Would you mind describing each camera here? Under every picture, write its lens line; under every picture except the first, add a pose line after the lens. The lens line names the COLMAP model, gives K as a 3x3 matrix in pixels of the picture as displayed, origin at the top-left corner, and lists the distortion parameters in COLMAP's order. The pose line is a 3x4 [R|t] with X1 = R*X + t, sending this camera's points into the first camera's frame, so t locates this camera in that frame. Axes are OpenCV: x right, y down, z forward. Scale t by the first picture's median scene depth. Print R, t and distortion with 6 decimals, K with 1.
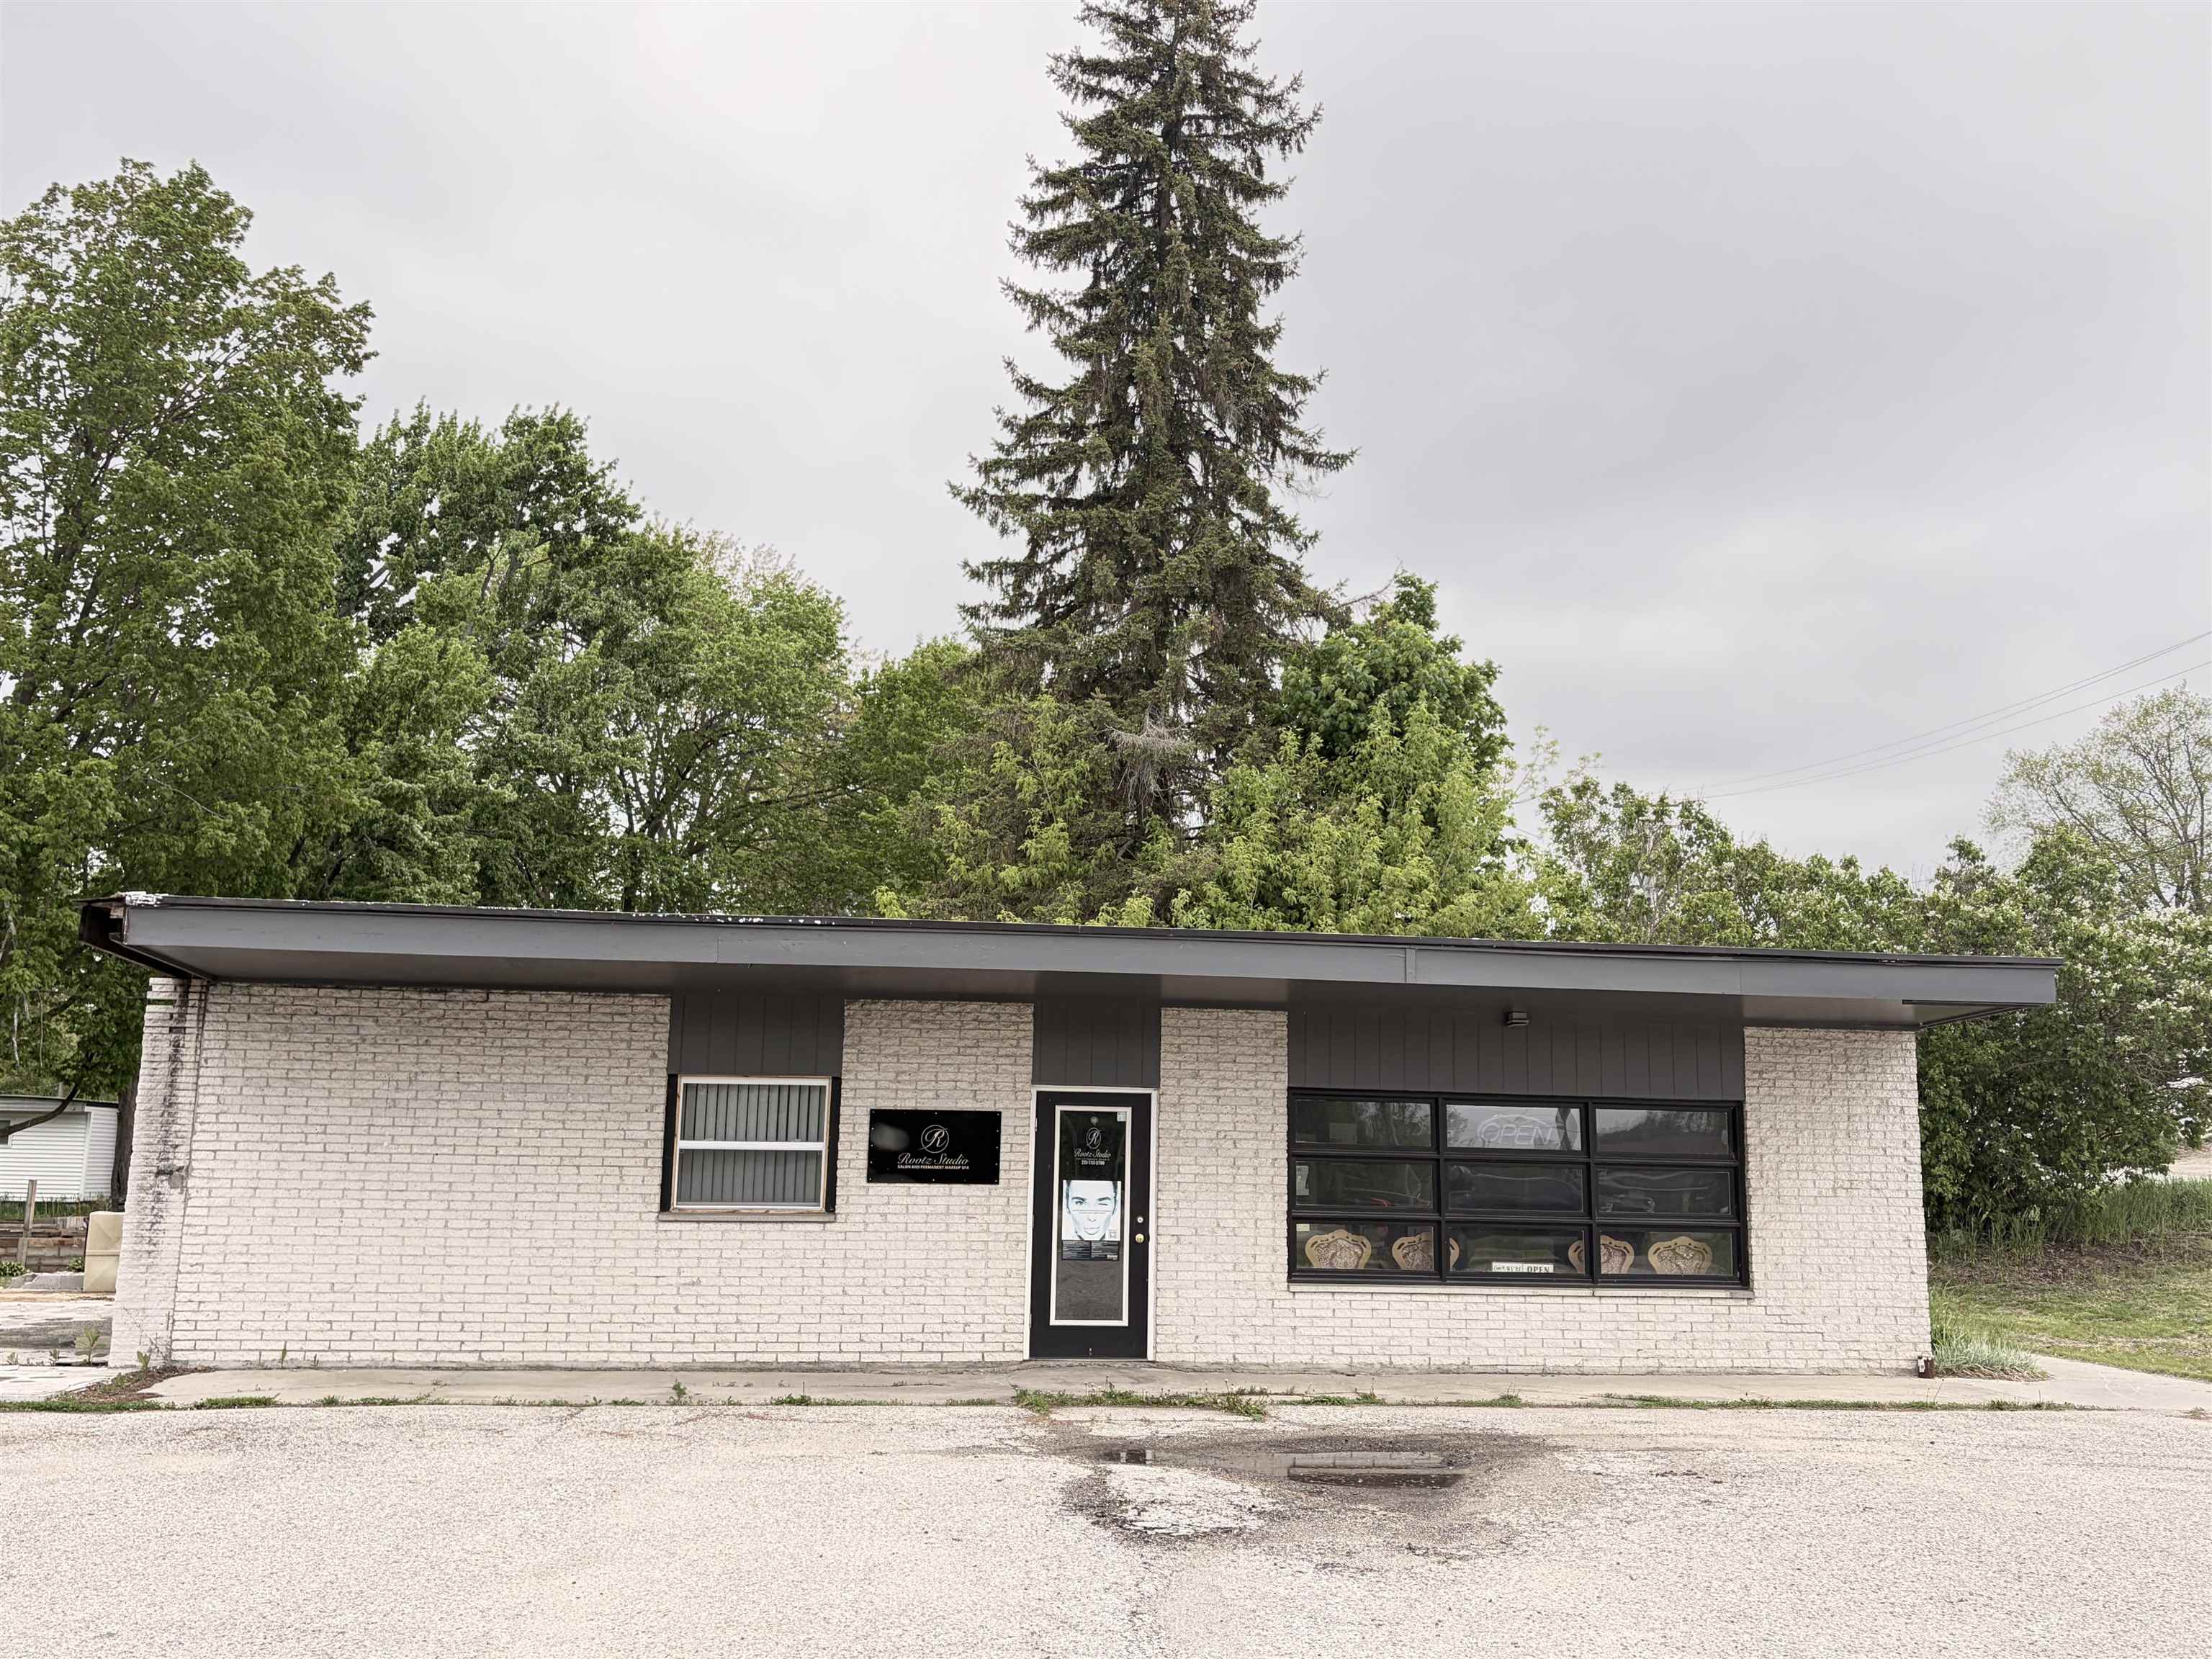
lens RADIAL K [[1941.4, 0, 1100.5], [0, 1941.4, 821.6], [0, 0, 1]] dist [0.055133, -0.080246]
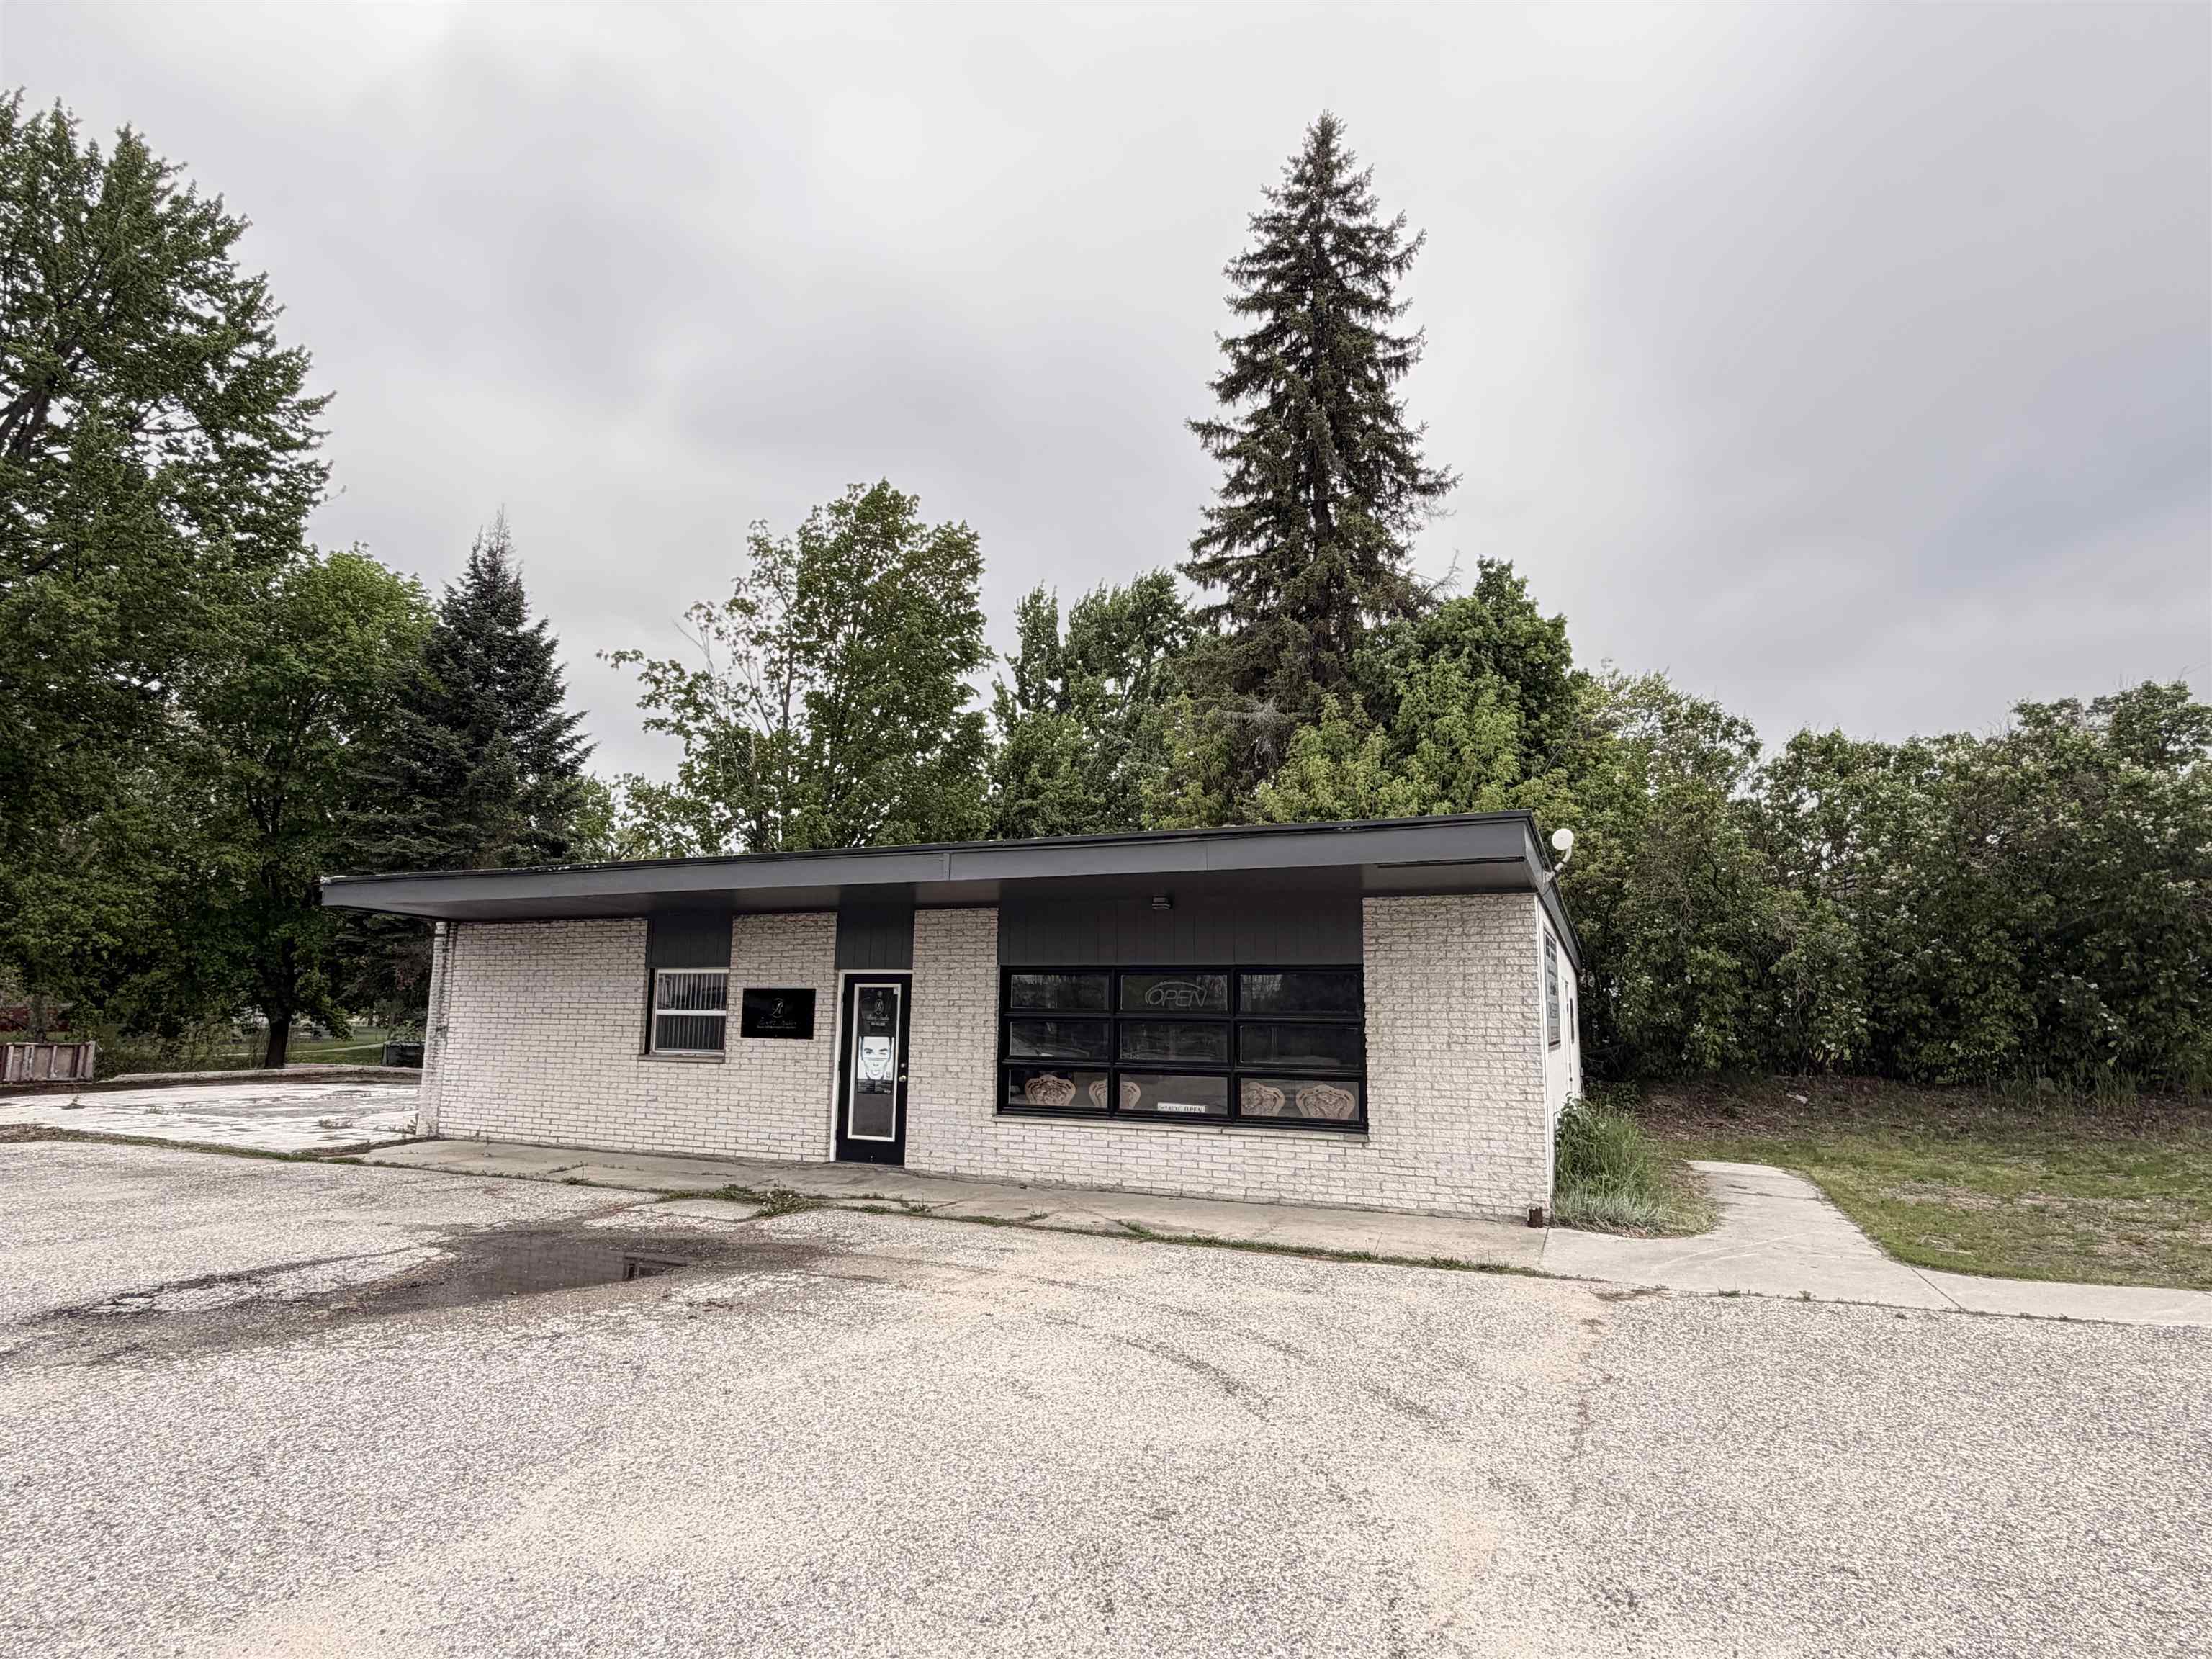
lens RADIAL K [[1156.3, 0, 1105.0], [0, 1156.3, 821.4], [0, 0, 1]] dist [-0.003831, 0.001664]
pose [[0.855286, -0.092033, -0.509918, 0.567184], [0.095802, 0.995220, -0.018935, 0.062331], [0.509223, -0.032656, 0.860015, 0.374196]]
